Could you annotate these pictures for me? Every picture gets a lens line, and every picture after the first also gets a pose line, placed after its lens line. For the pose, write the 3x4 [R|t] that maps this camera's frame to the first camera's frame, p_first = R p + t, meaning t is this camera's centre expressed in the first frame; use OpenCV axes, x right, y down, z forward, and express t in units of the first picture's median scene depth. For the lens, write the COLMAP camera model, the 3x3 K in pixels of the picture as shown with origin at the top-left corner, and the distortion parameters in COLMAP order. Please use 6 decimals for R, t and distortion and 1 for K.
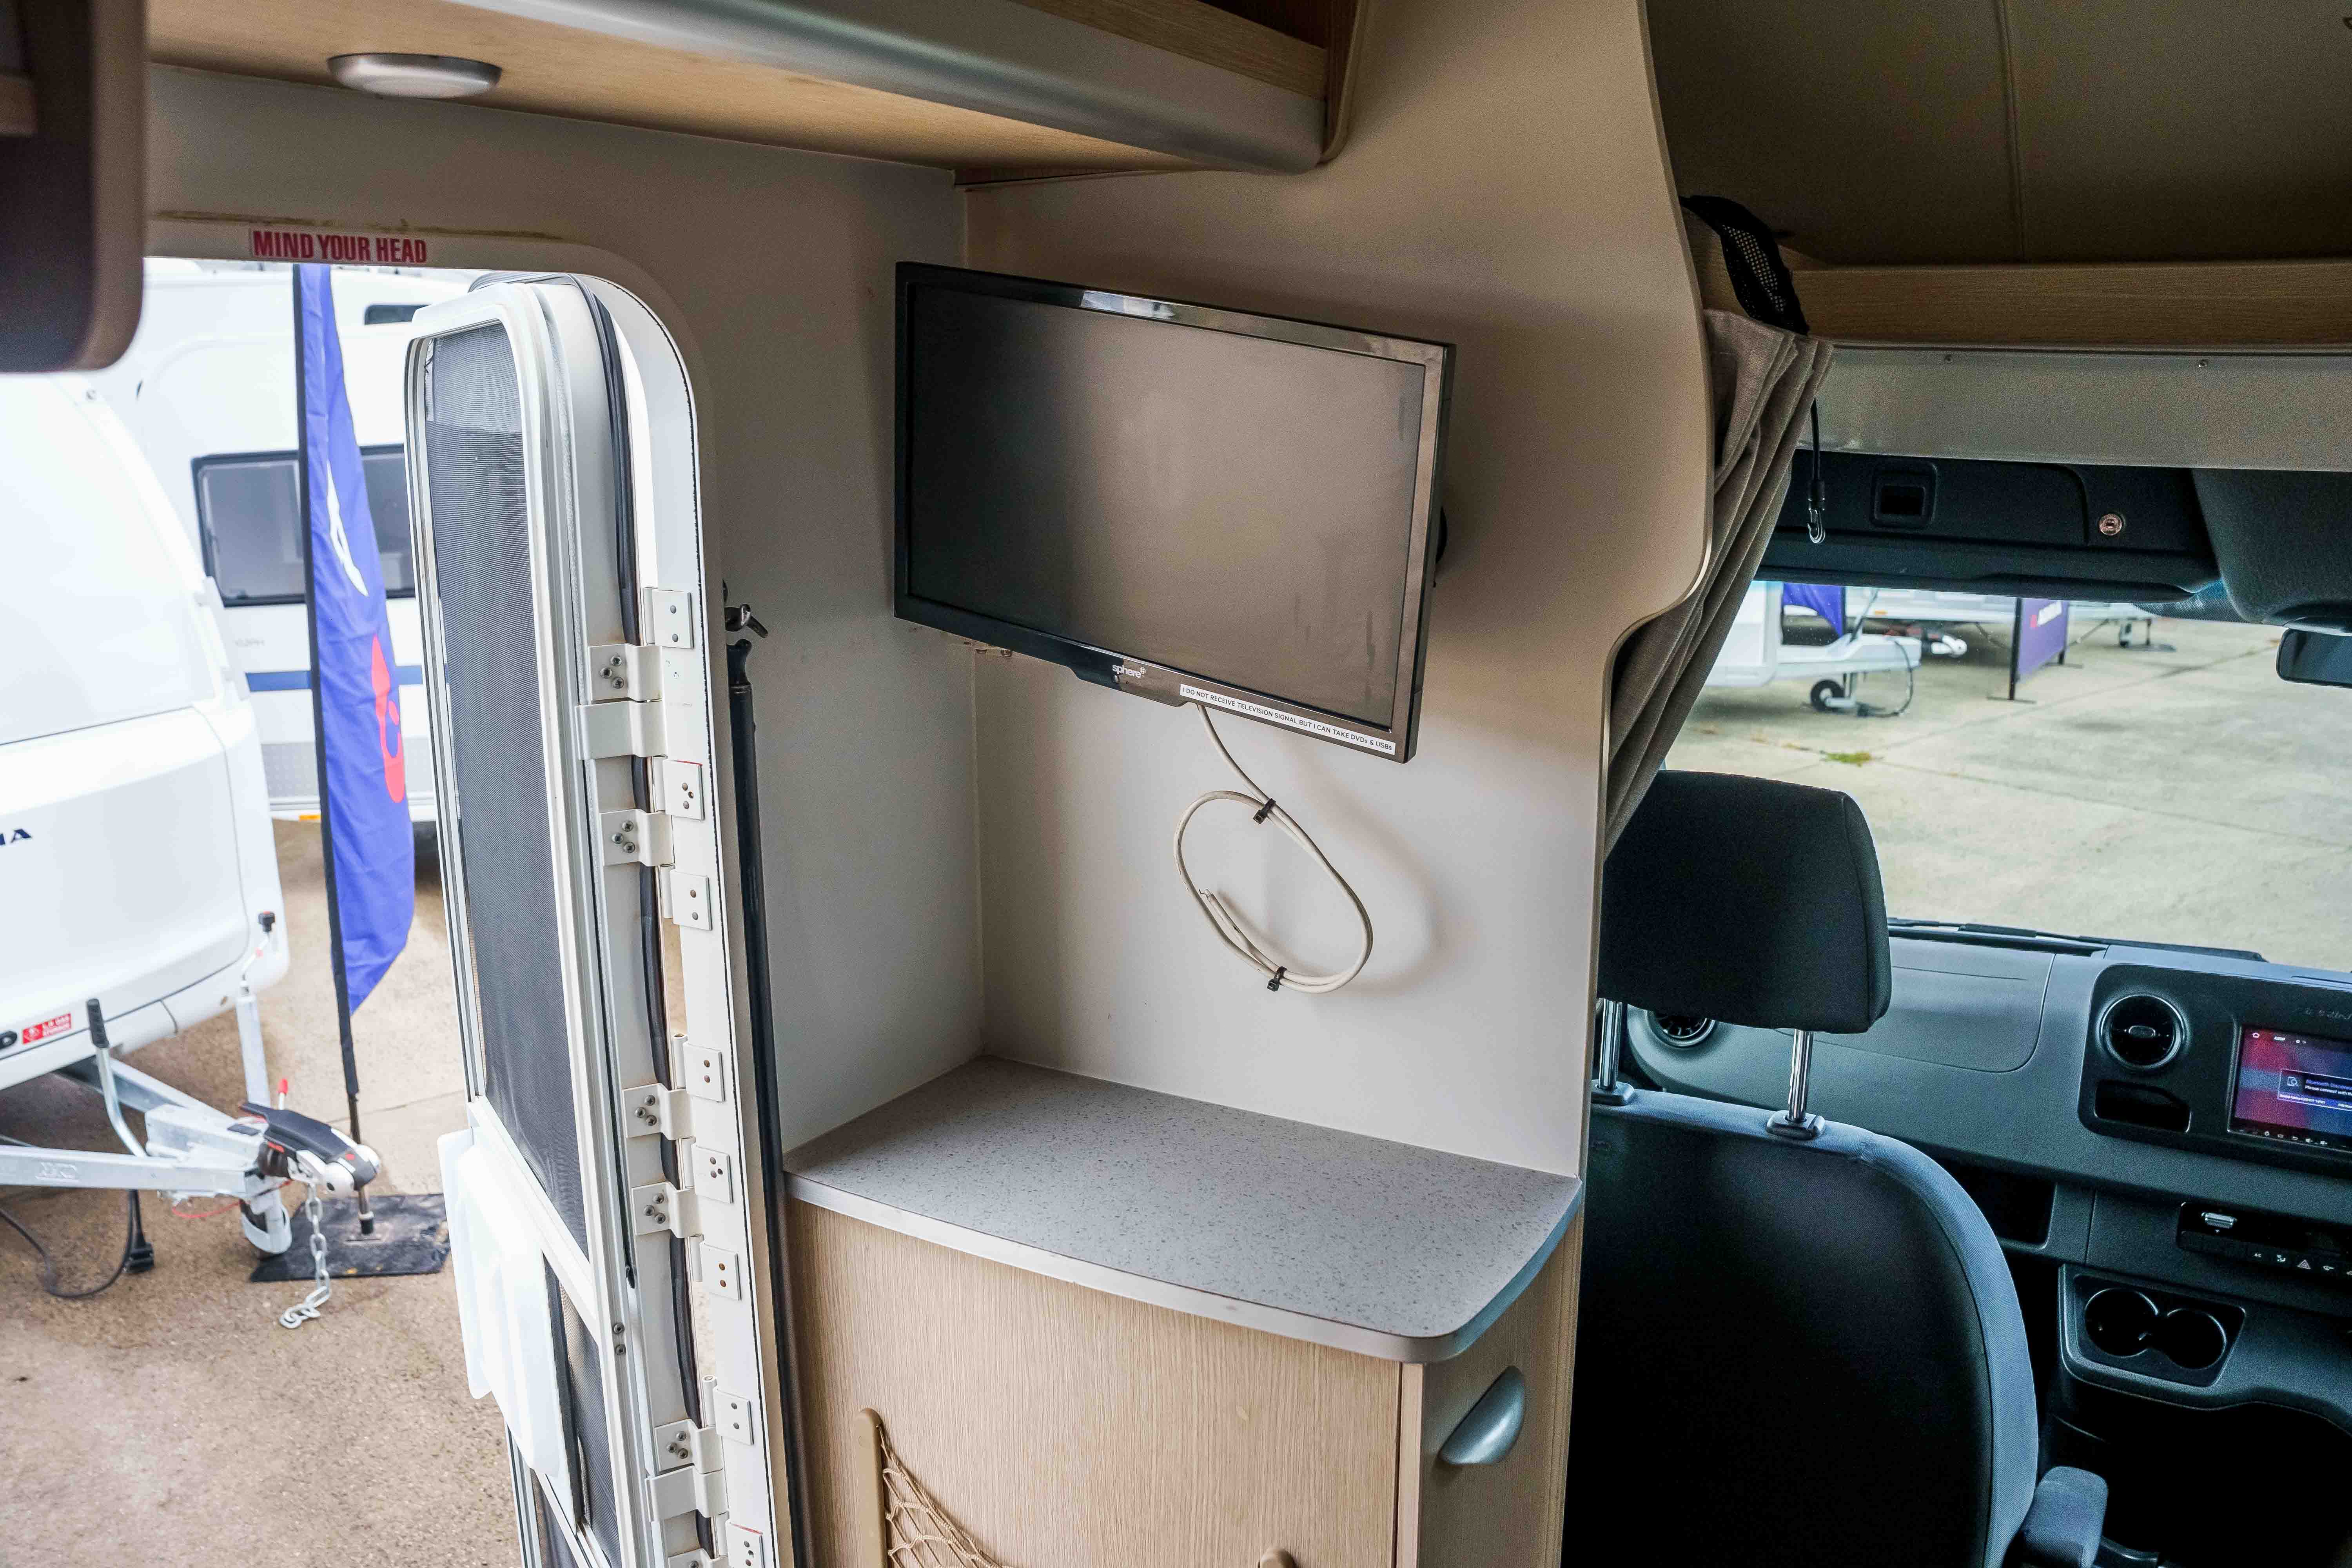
lens RADIAL K [[1883.0, 0, 1169.9], [0, 1883.0, 789.1], [0, 0, 1]] dist [-0.189474, 0.162413]
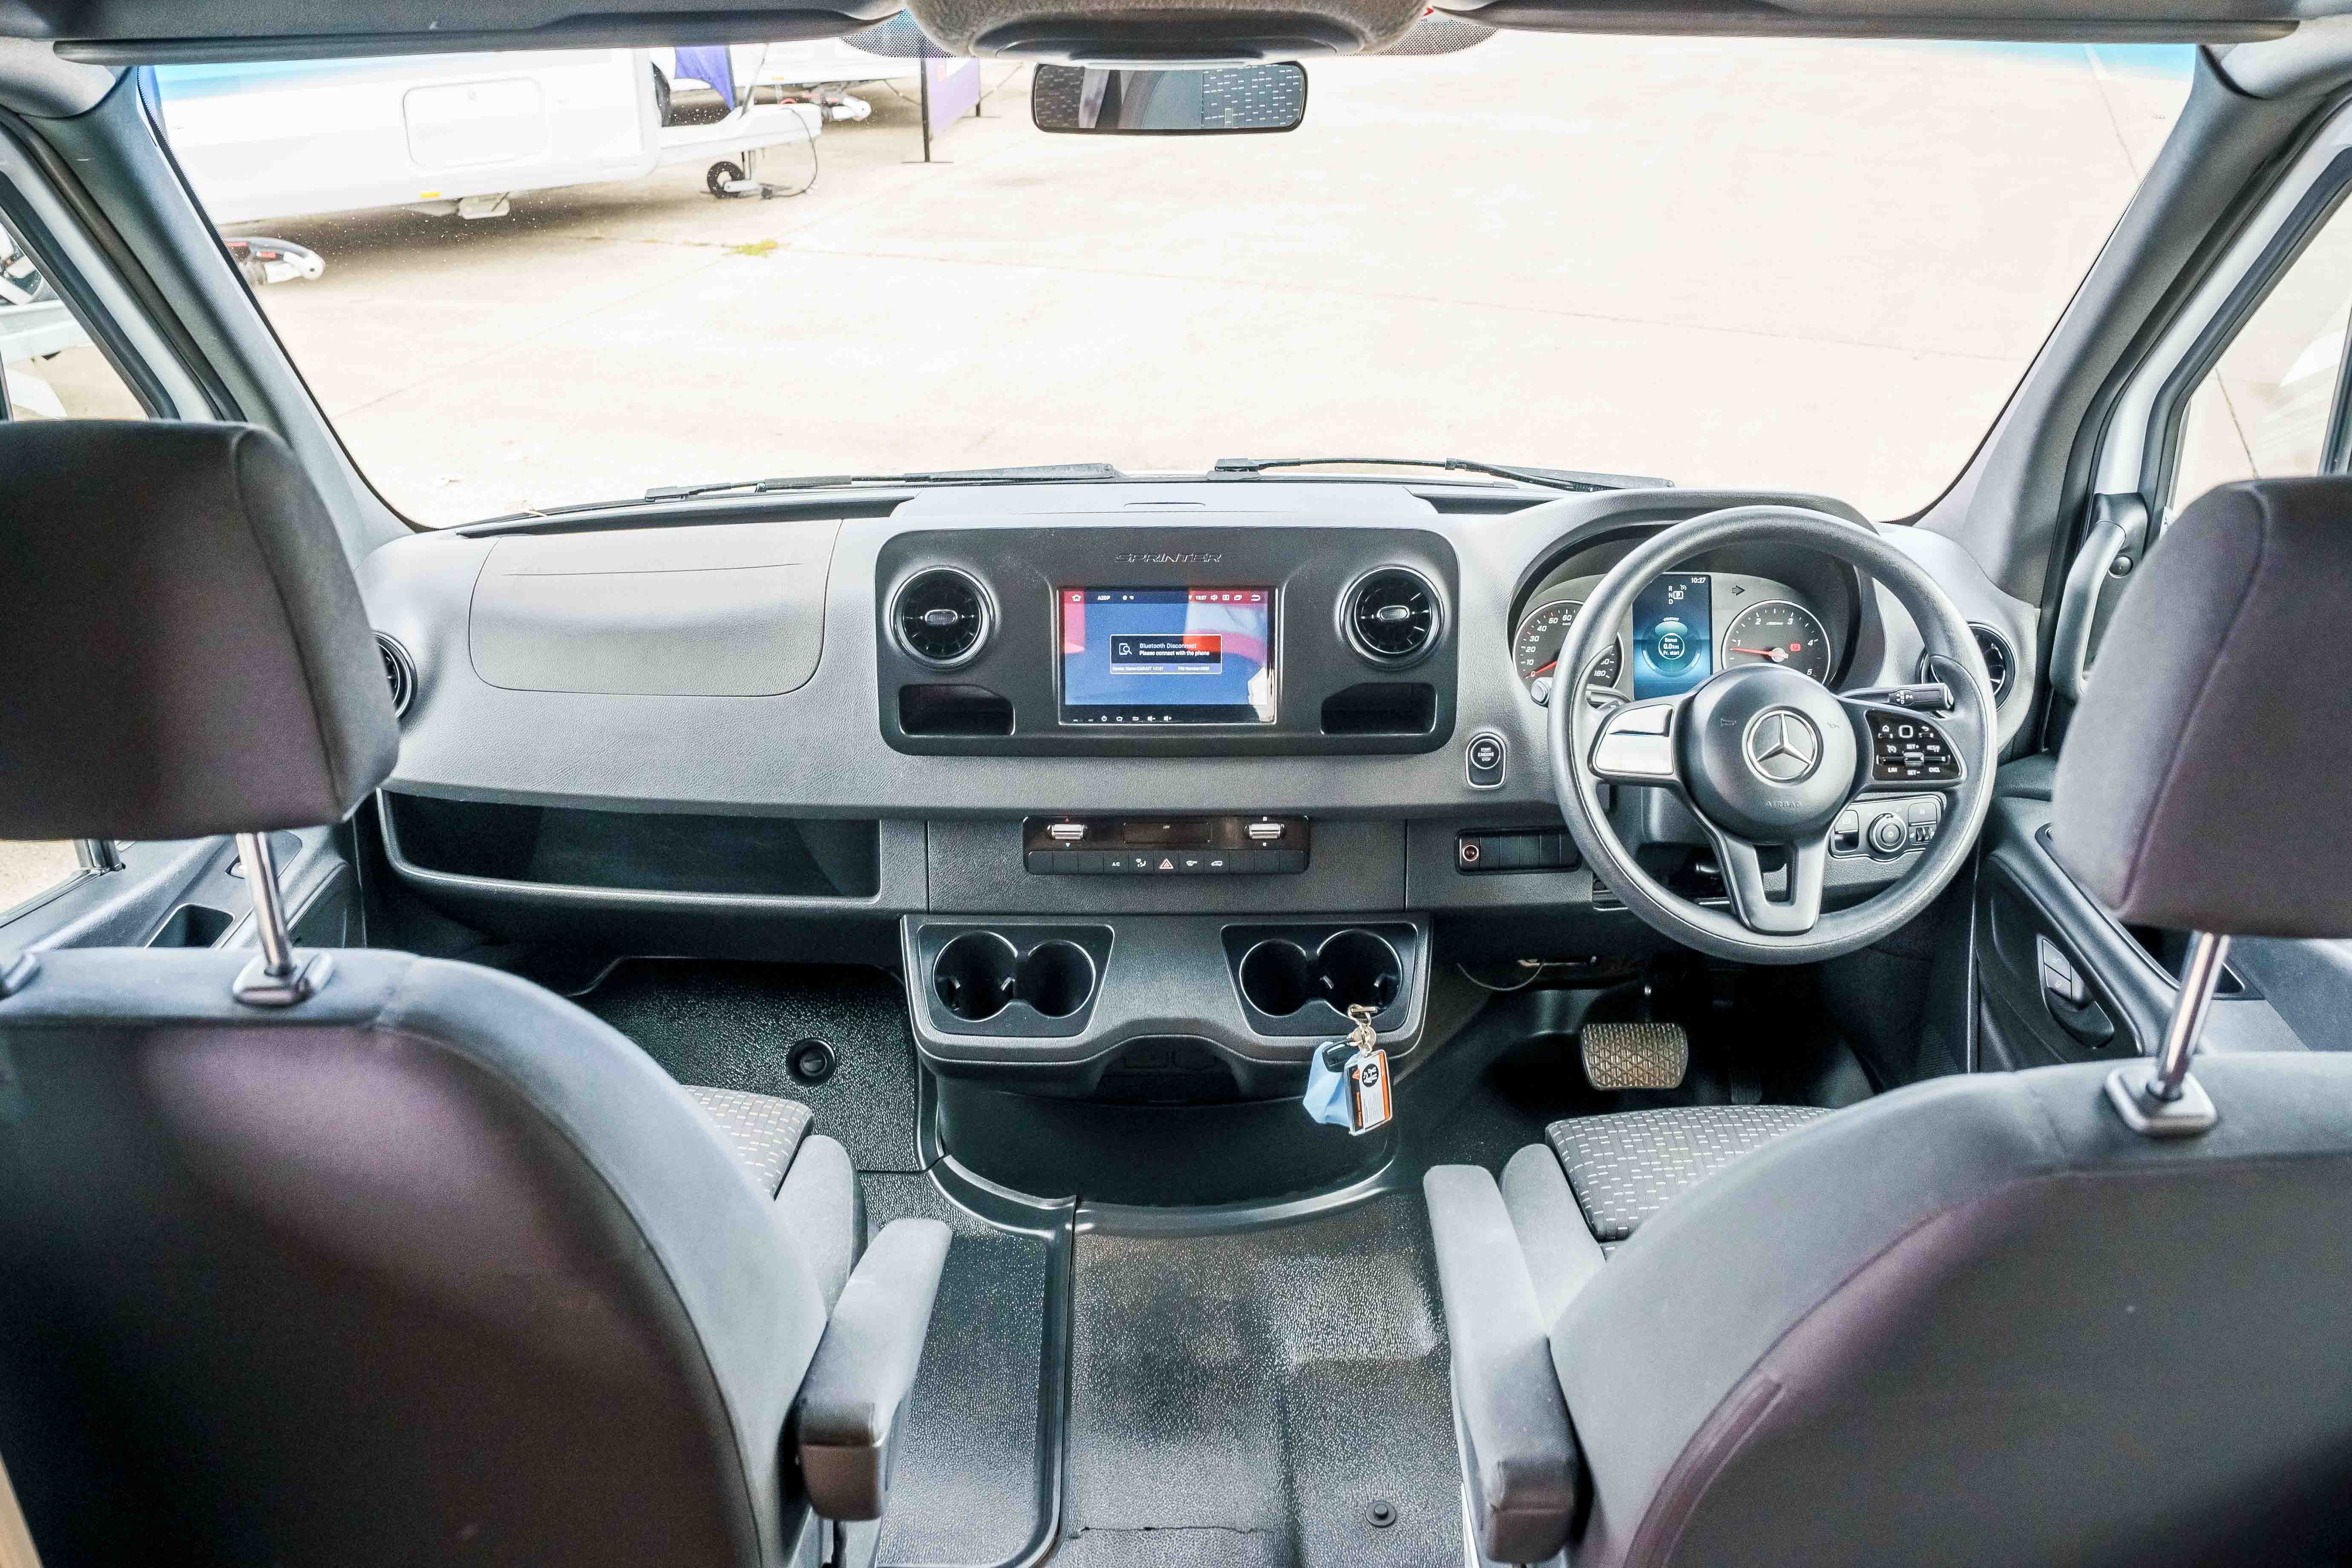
lens RADIAL K [[1882.9, 0, 1186.6], [0, 1882.9, 703.2], [0, 0, 1]] dist [-0.189474, 0.162413]
pose [[0.864523, -0.216458, 0.453592, 0.250239], [0.108959, 0.961760, 0.251288, -0.017451], [-0.490639, -0.167821, 0.855049, 0.252605]]
